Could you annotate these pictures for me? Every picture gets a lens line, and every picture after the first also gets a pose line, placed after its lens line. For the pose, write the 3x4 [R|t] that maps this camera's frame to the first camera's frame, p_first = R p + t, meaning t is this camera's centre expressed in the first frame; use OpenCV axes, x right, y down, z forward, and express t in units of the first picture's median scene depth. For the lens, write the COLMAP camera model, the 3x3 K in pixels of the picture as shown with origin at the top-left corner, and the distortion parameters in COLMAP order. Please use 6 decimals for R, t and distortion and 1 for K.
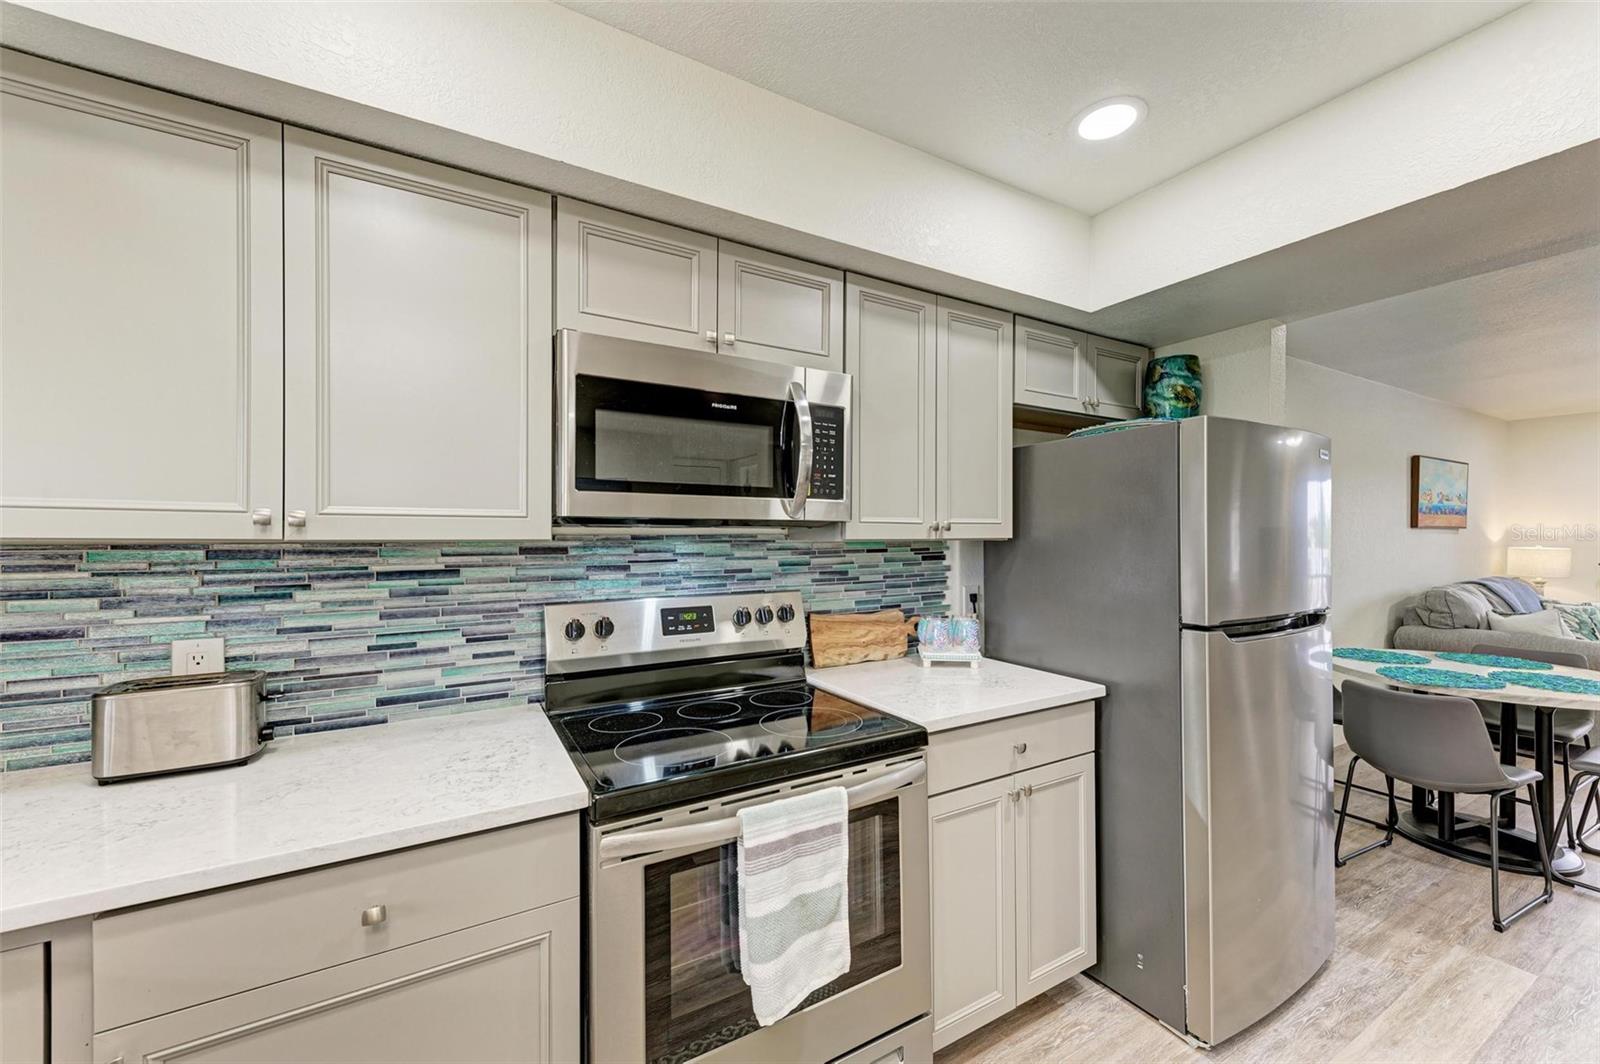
lens RADIAL K [[627.1, 0, 795.6], [0, 627.1, 537.8], [0, 0, 1]] dist [0.017234, -0.002253]
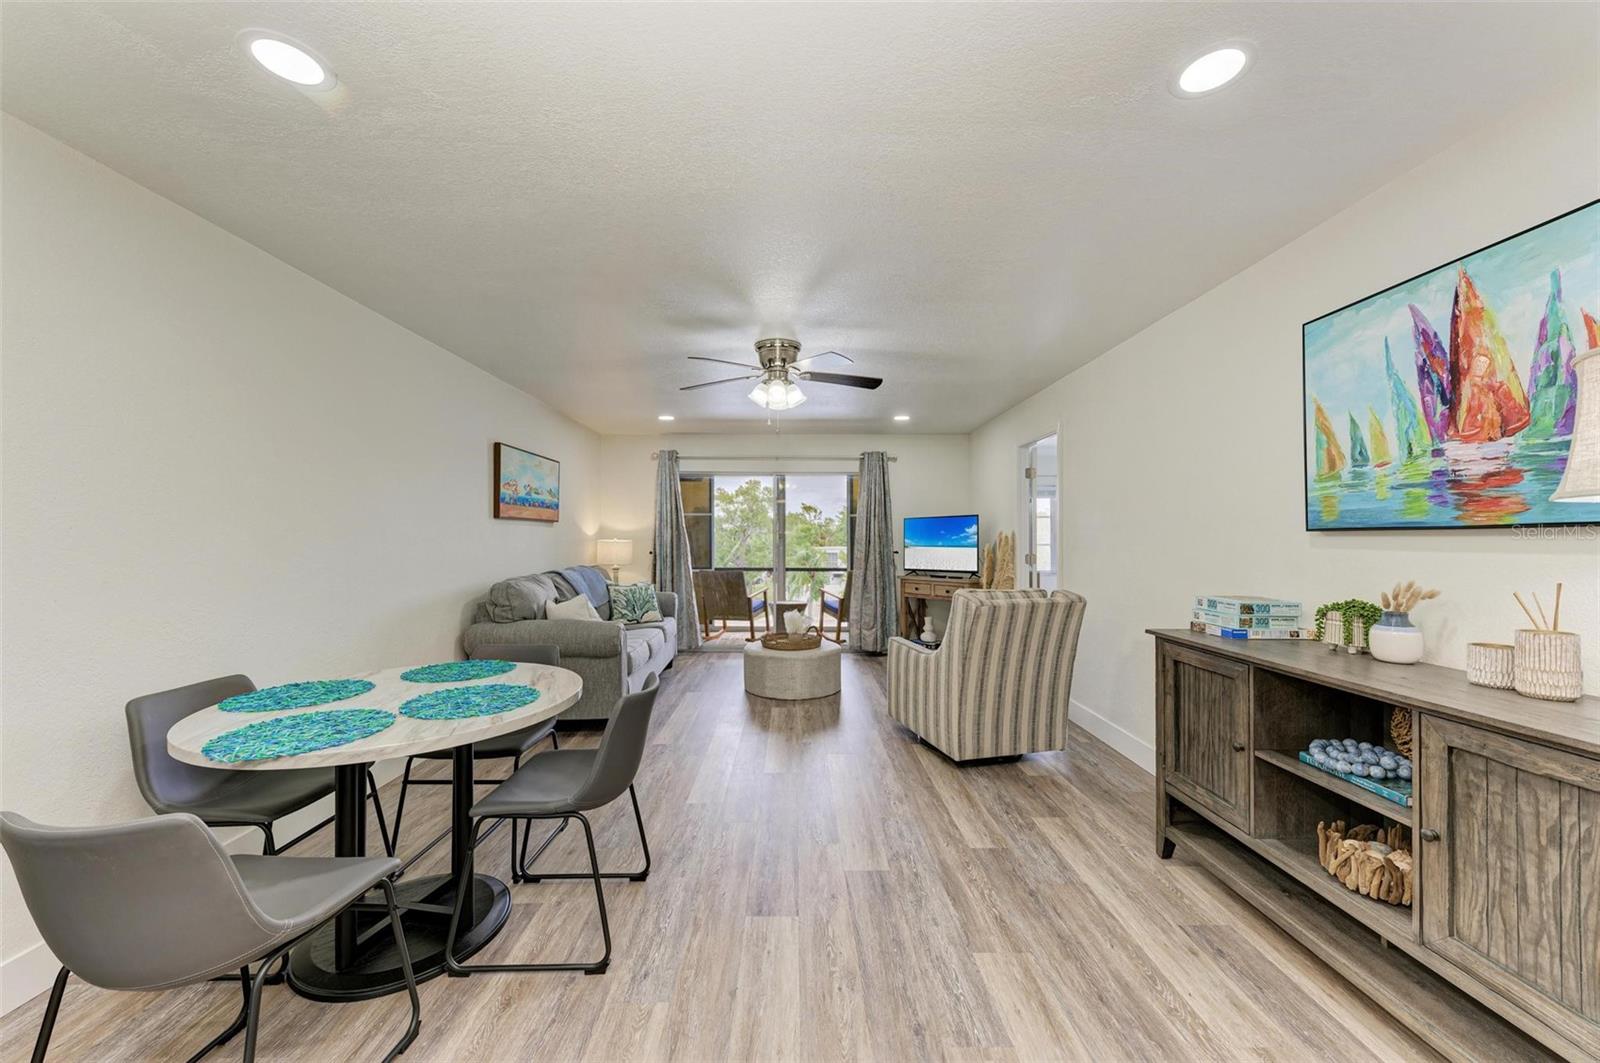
lens RADIAL K [[581.2, 0, 800.7], [0, 581.2, 538.8], [0, 0, 1]] dist [0.011924, -0.001438]
pose [[0.493471, -0.001987, 0.869760, 1.081689], [0.005834, 0.999982, -0.001026, 0.046478], [-0.869743, 0.005581, 0.493474, 0.427831]]
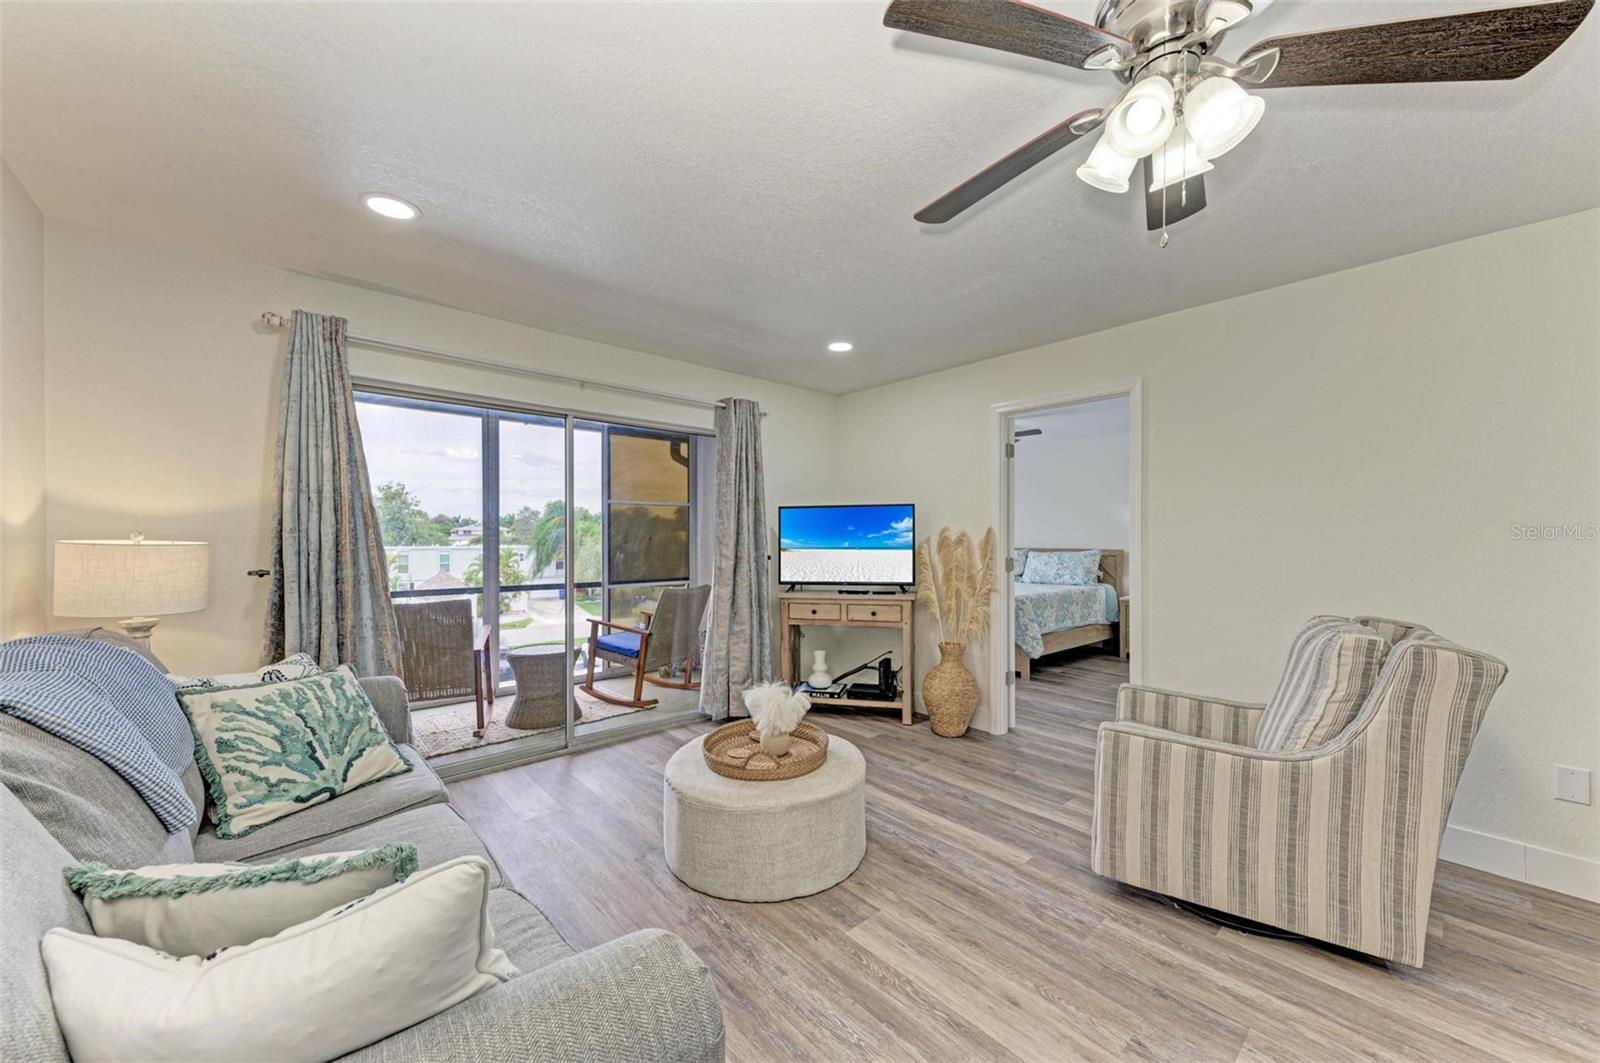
lens RADIAL K [[581.2, 0, 790.8], [0, 581.2, 540.4], [0, 0, 1]] dist [0.011924, -0.001438]
pose [[-0.185297, -0.005587, 0.982667, 2.086863], [0.005936, 0.999959, 0.006804, 0.043469], [-0.982665, 0.007094, -0.185256, 1.925999]]
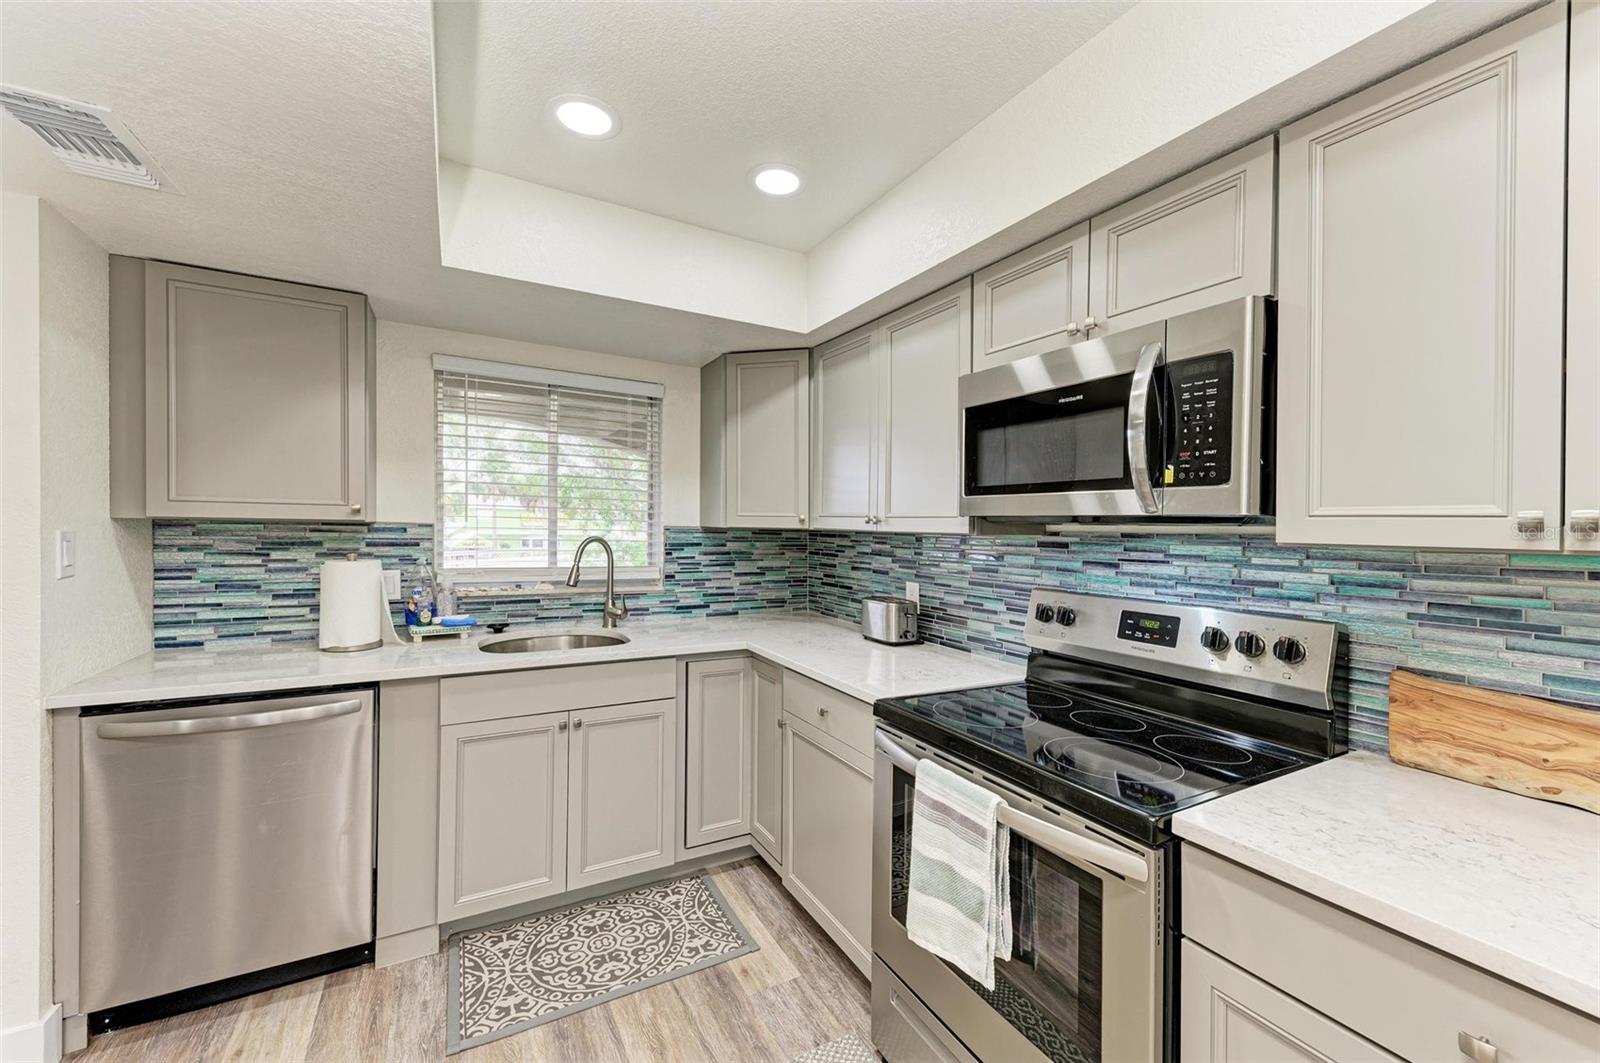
lens RADIAL K [[627.1, 0, 811.0], [0, 627.1, 533.9], [0, 0, 1]] dist [0.017234, -0.002253]
pose [[-0.009027, 0.010115, -0.999908, 0.706619], [-0.024188, 0.999654, 0.010331, -0.001266], [0.999667, 0.024279, -0.008780, 0.500080]]
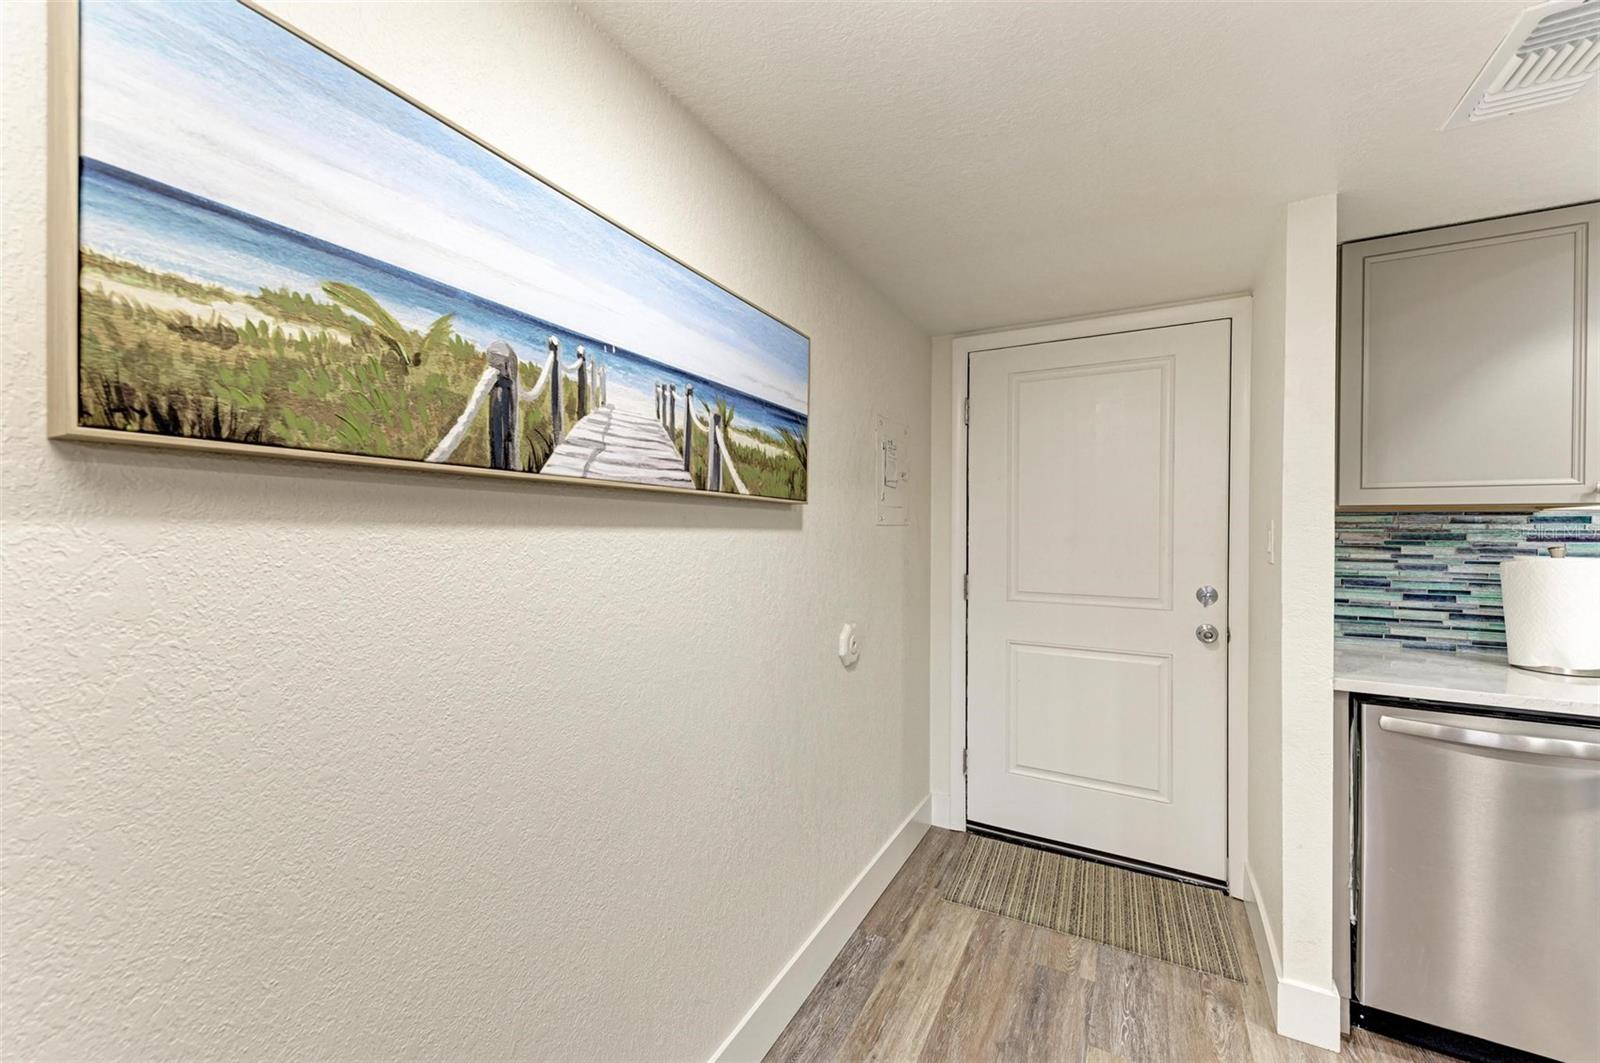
lens RADIAL K [[627.1, 0, 806.2], [0, 627.1, 527.7], [0, 0, 1]] dist [0.017234, -0.002253]
pose [[-0.855343, -0.007902, -0.518001, 0.952765], [-0.009514, 0.999955, 0.000455, 0.048316], [0.517974, 0.005317, -0.855380, -0.144944]]
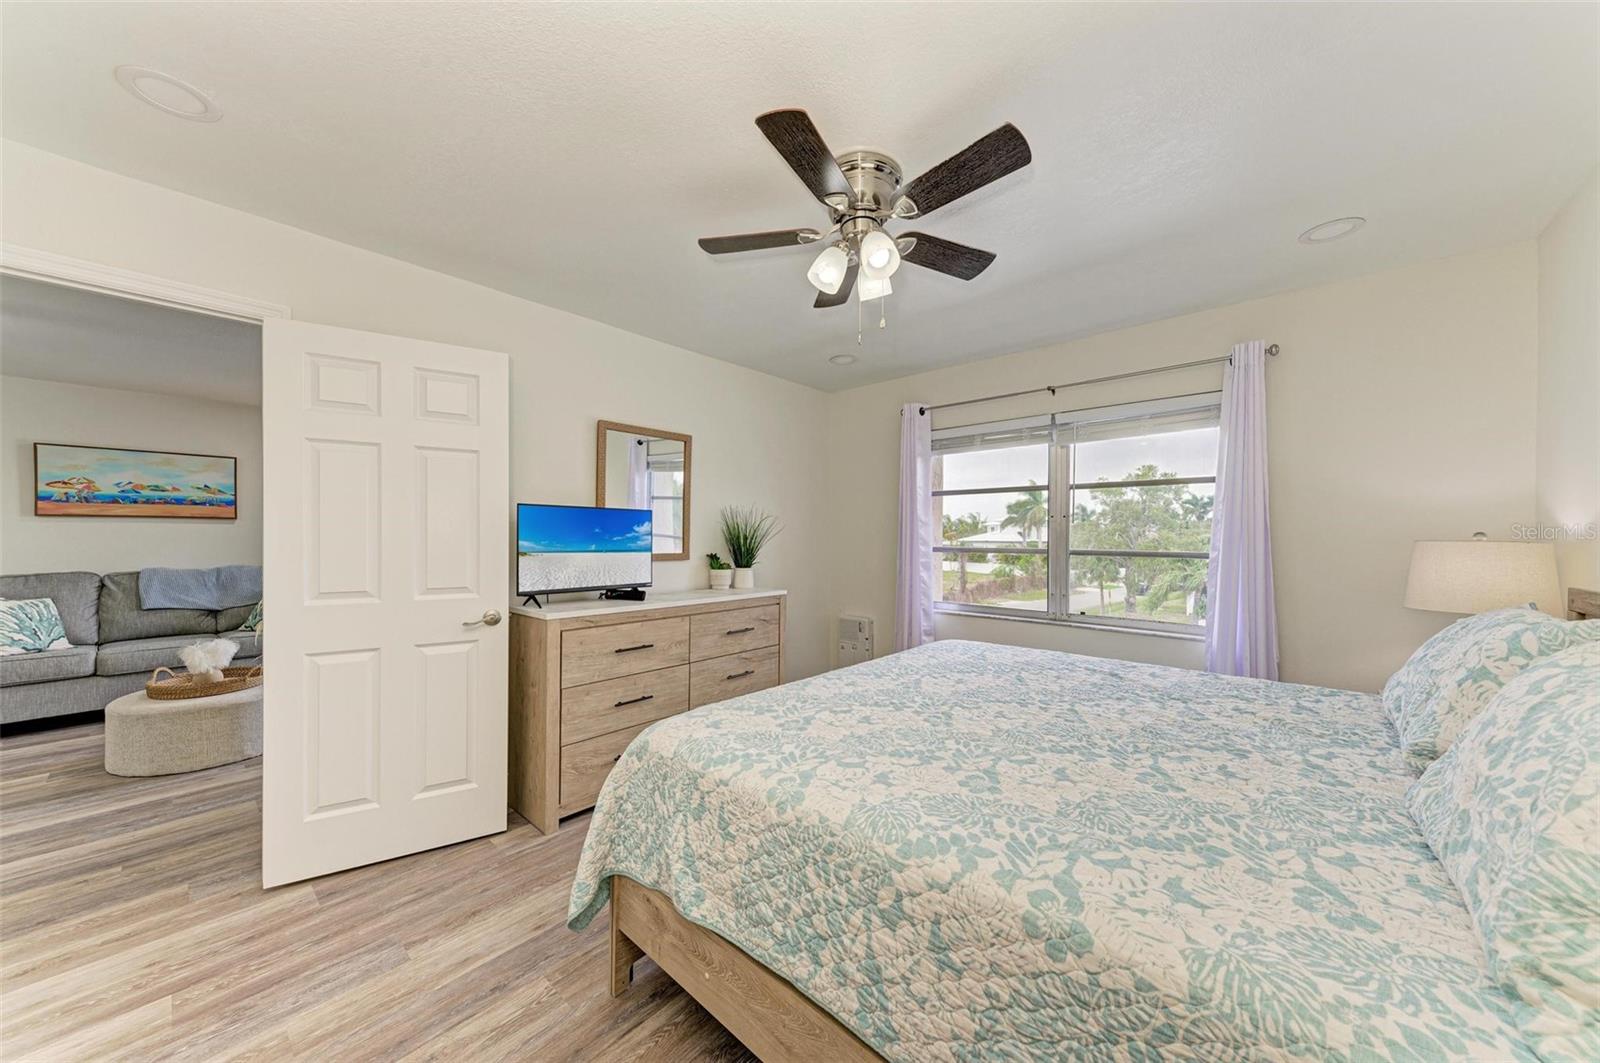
lens RADIAL K [[555.7, 0, 799.5], [0, 555.7, 536.4], [0, 0, 1]] dist [0.007764, -0.000046]
pose [[0.950787, -0.000262, 0.309845, 4.515772], [0.001760, 0.999988, -0.004557, 0.054525], [-0.309840, 0.004878, 0.950776, -0.481797]]
